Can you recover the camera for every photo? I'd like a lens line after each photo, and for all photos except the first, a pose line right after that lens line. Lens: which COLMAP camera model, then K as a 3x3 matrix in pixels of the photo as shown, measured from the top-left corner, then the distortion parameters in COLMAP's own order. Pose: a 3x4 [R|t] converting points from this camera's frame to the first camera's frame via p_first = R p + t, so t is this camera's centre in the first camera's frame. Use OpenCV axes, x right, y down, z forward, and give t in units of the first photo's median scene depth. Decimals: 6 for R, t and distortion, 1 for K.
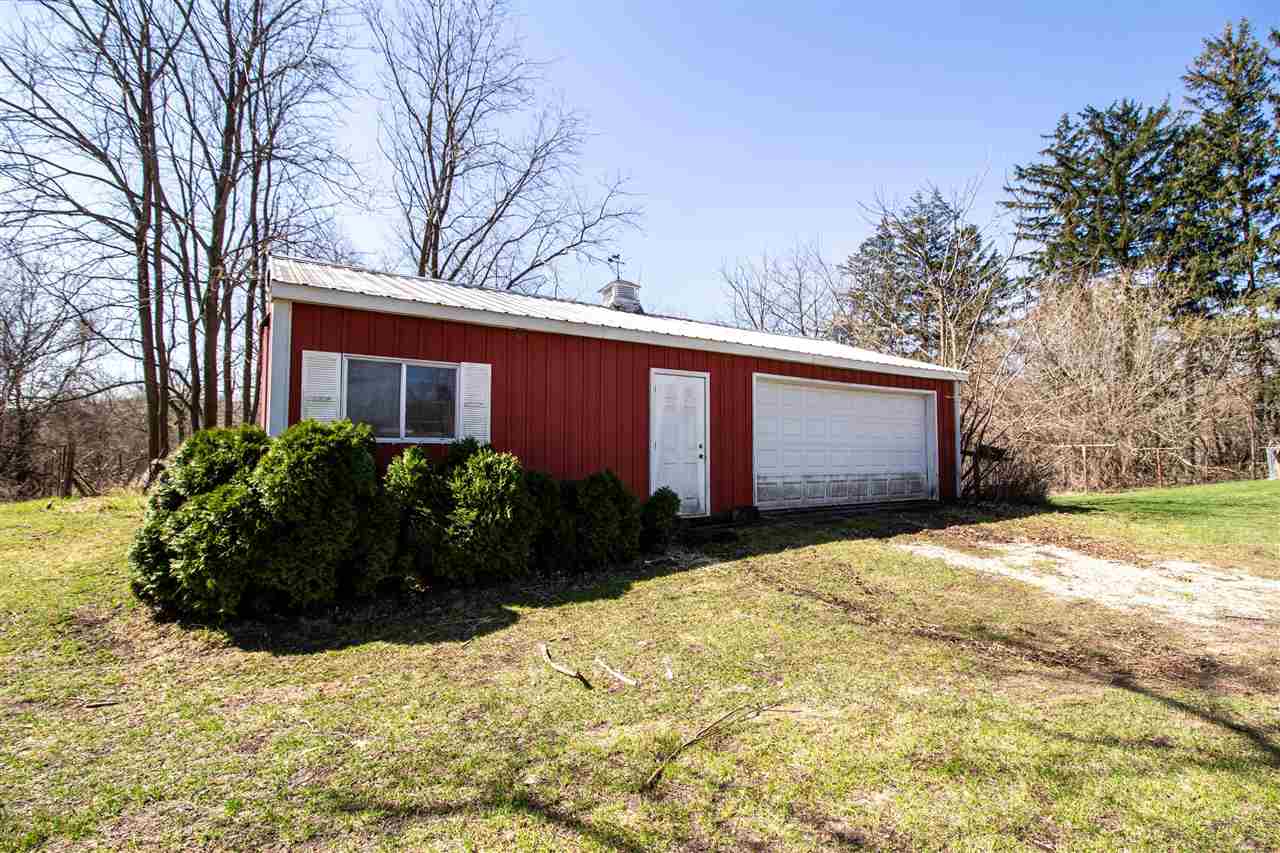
lens RADIAL K [[618.8, 0, 640.0], [0, 618.8, 426.5], [0, 0, 1]] dist [-0.000878, -0.000166]
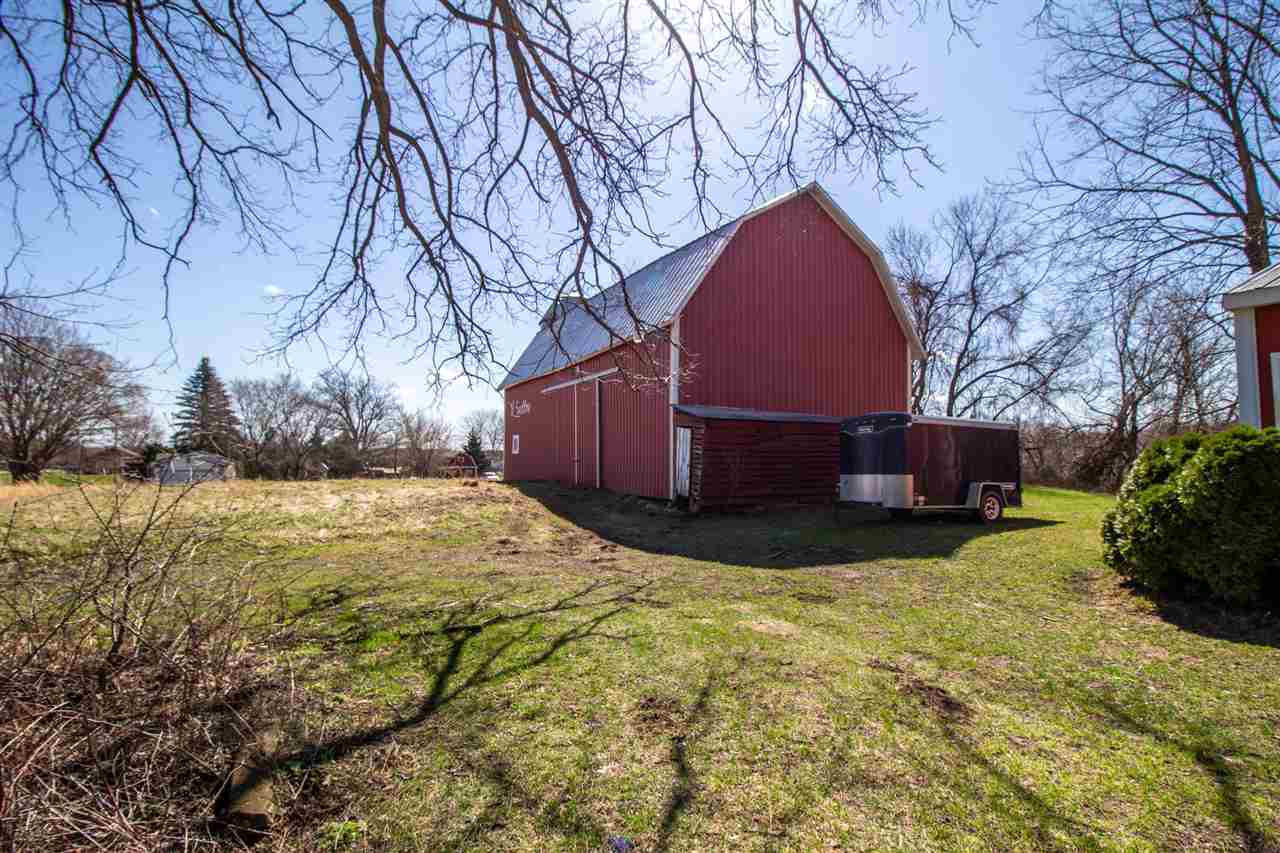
lens RADIAL K [[618.8, 0, 640.0], [0, 618.8, 426.5], [0, 0, 1]] dist [-0.000878, -0.000166]
pose [[-0.019156, -0.052203, -0.998453, 0.600275], [0.034377, 0.998011, -0.052840, 0.010626], [0.999225, -0.035336, -0.017323, 0.009807]]
